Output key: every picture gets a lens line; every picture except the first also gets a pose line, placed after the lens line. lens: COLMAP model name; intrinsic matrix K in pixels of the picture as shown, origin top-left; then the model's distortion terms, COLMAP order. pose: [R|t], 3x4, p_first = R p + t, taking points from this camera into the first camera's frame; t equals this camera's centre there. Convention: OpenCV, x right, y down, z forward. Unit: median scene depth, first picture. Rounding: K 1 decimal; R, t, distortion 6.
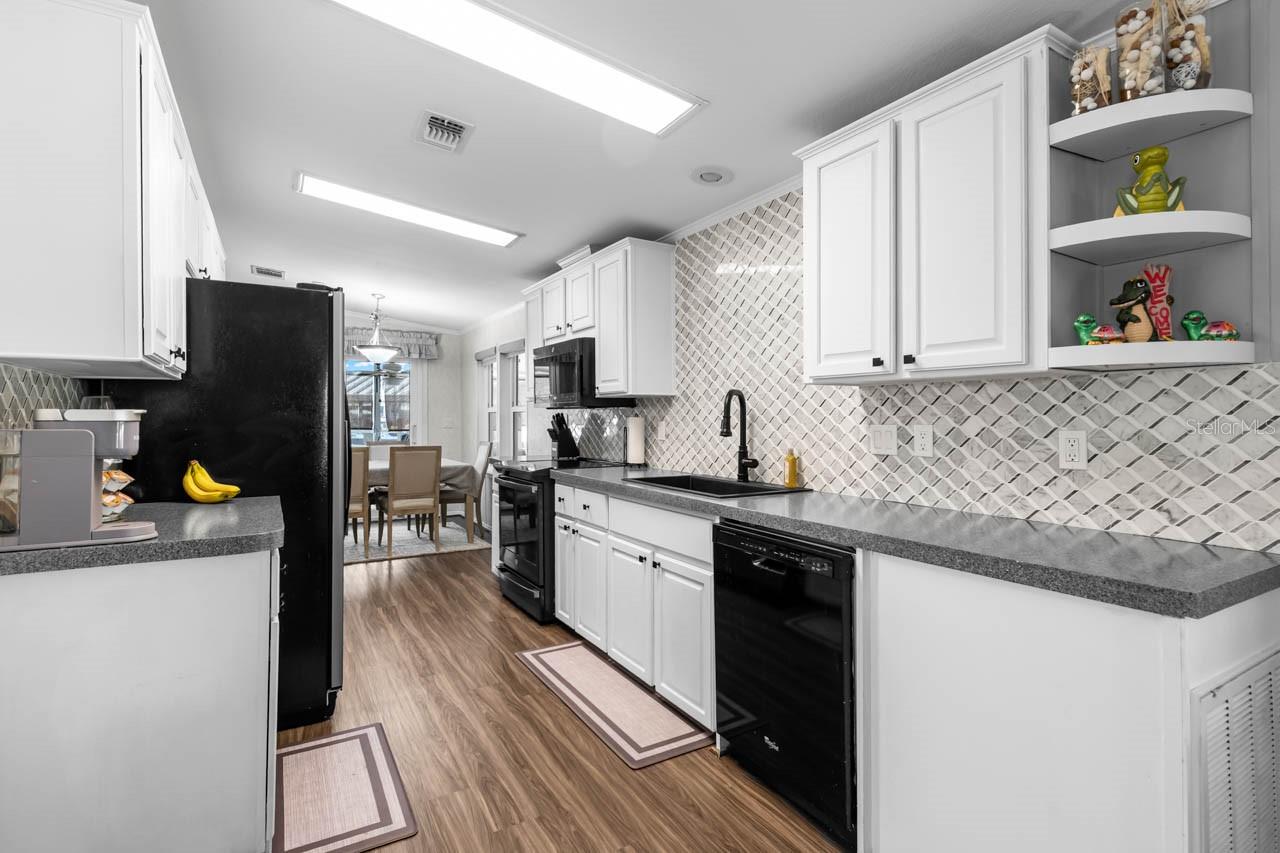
lens RADIAL K [[613.1, 0, 638.7], [0, 613.1, 423.0], [0, 0, 1]] dist [0.000629, 0.000070]
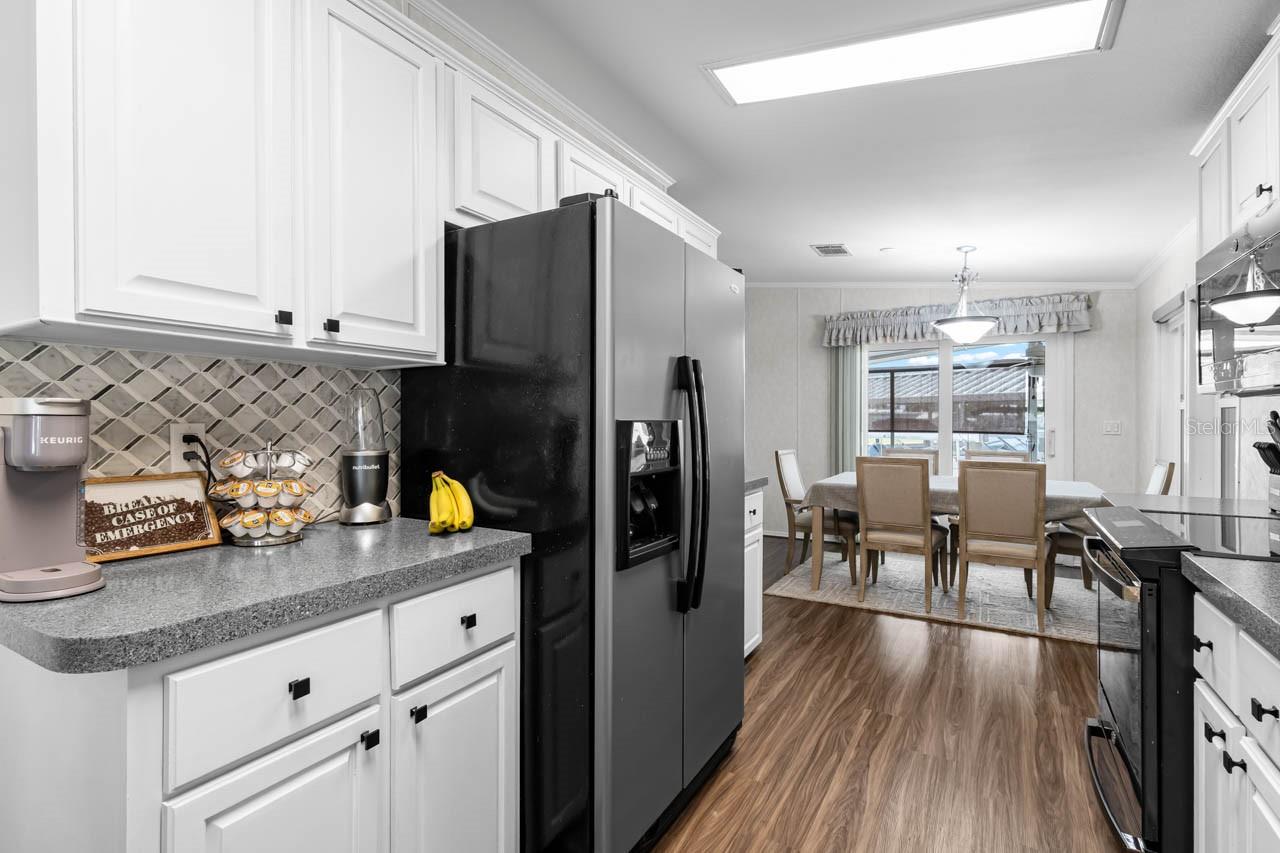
lens RADIAL K [[613.1, 0, 638.7], [0, 613.1, 423.0], [0, 0, 1]] dist [0.000629, 0.000070]
pose [[0.487450, 0.004605, -0.873139, 0.043935], [-0.008960, 0.999960, 0.000271, 0.000212], [0.873105, 0.007691, 0.487472, 0.865091]]
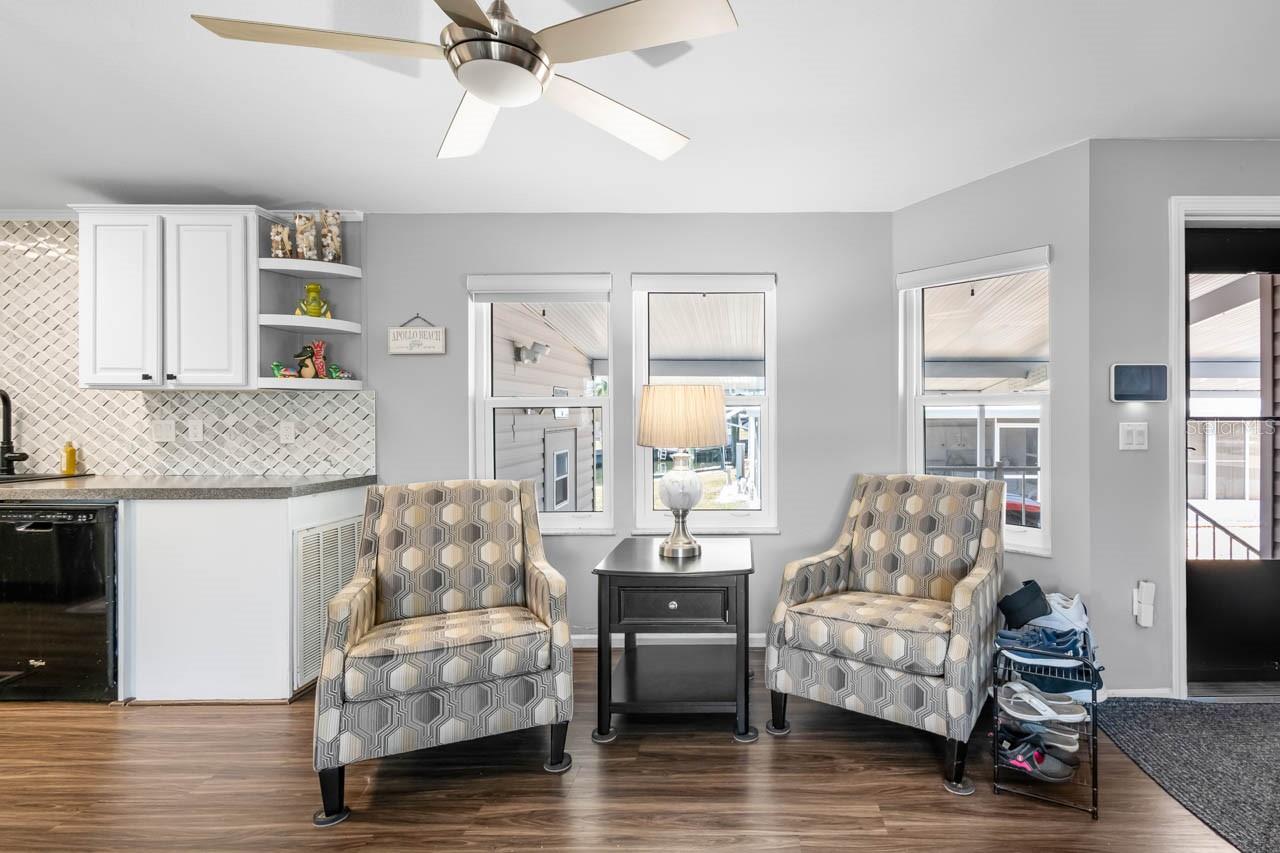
lens RADIAL K [[528.2, 0, 642.1], [0, 528.2, 412.8], [0, 0, 1]] dist [0.001837, -0.000336]
pose [[0.505624, 0.003473, 0.862747, -0.103864], [0.008246, 0.999927, -0.008858, 0.007332], [-0.862715, 0.011593, 0.505558, -0.666561]]
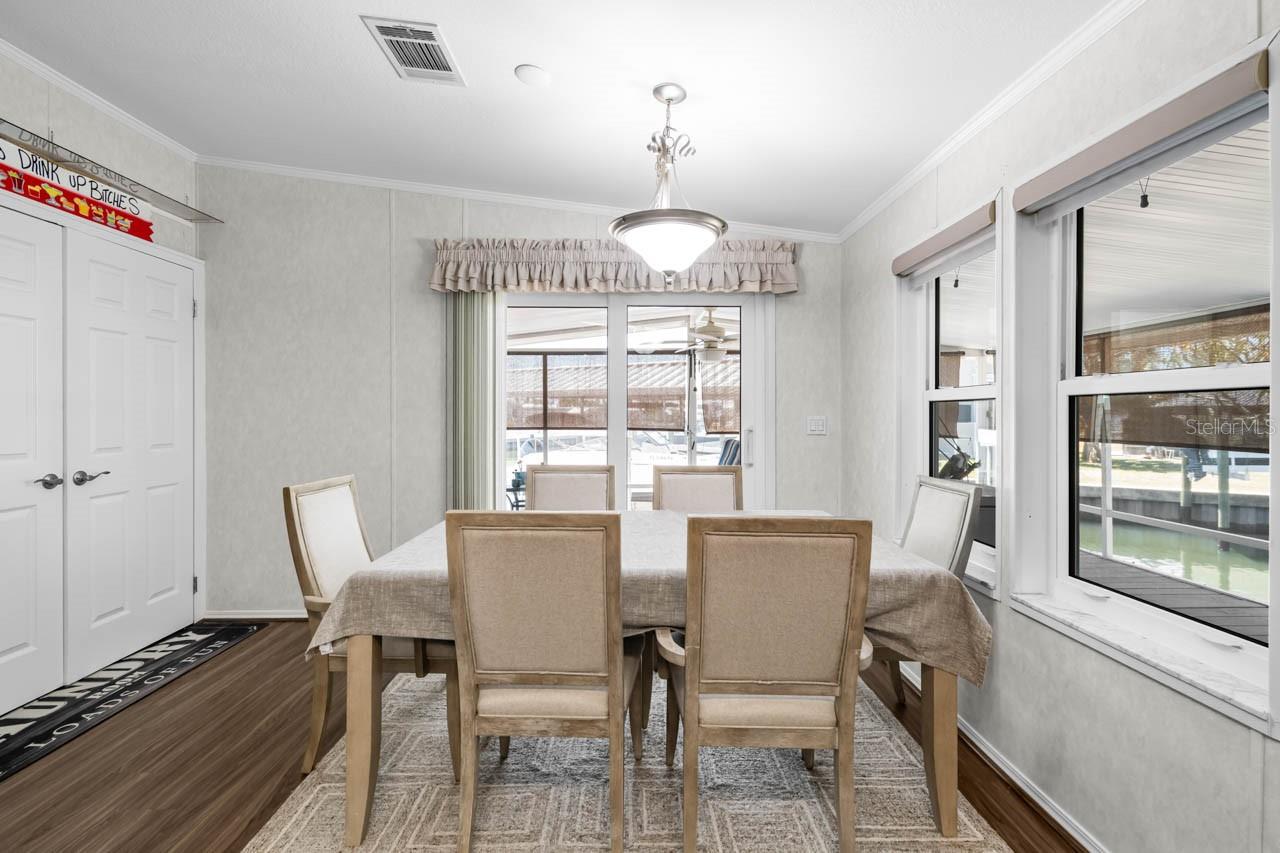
lens RADIAL K [[573.9, 0, 639.7], [0, 573.9, 415.0], [0, 0, 1]] dist [0.002008, 0.000129]
pose [[0.872335, 0.002284, -0.488903, -0.732268], [-0.007083, 0.999943, -0.007968, -0.011699], [0.488857, 0.010414, 0.872302, 1.869432]]
